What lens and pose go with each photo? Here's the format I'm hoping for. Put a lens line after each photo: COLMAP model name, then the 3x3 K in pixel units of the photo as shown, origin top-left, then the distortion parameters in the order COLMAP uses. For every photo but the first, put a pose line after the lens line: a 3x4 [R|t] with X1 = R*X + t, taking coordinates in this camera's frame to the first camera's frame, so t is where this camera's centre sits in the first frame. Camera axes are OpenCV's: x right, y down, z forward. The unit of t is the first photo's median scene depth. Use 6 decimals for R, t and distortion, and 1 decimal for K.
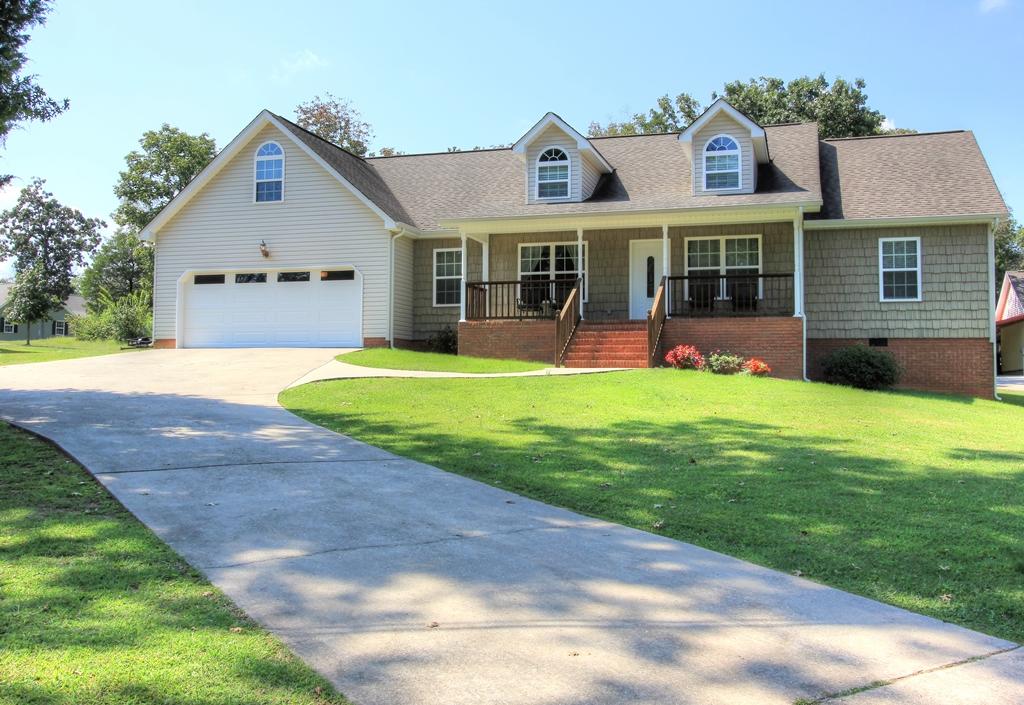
lens RADIAL K [[1128.5, 0, 512.5], [0, 1128.5, 352.0], [0, 0, 1]] dist [-0.010648, 0.000000]
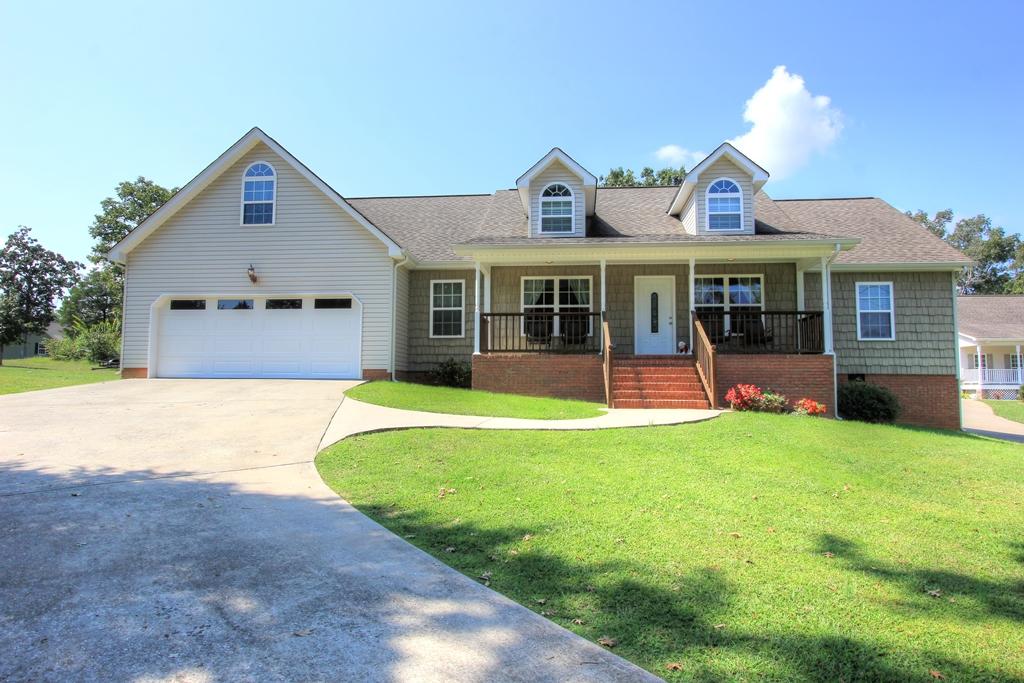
lens RADIAL K [[680.1, 0, 512.2], [0, 680.1, 341.9], [0, 0, 1]] dist [-0.022982, 0.013995]
pose [[0.977637, 0.015626, 0.209720, -0.128847], [-0.008194, 0.999309, -0.036258, -0.015950], [-0.210142, 0.033729, 0.977089, 0.413570]]
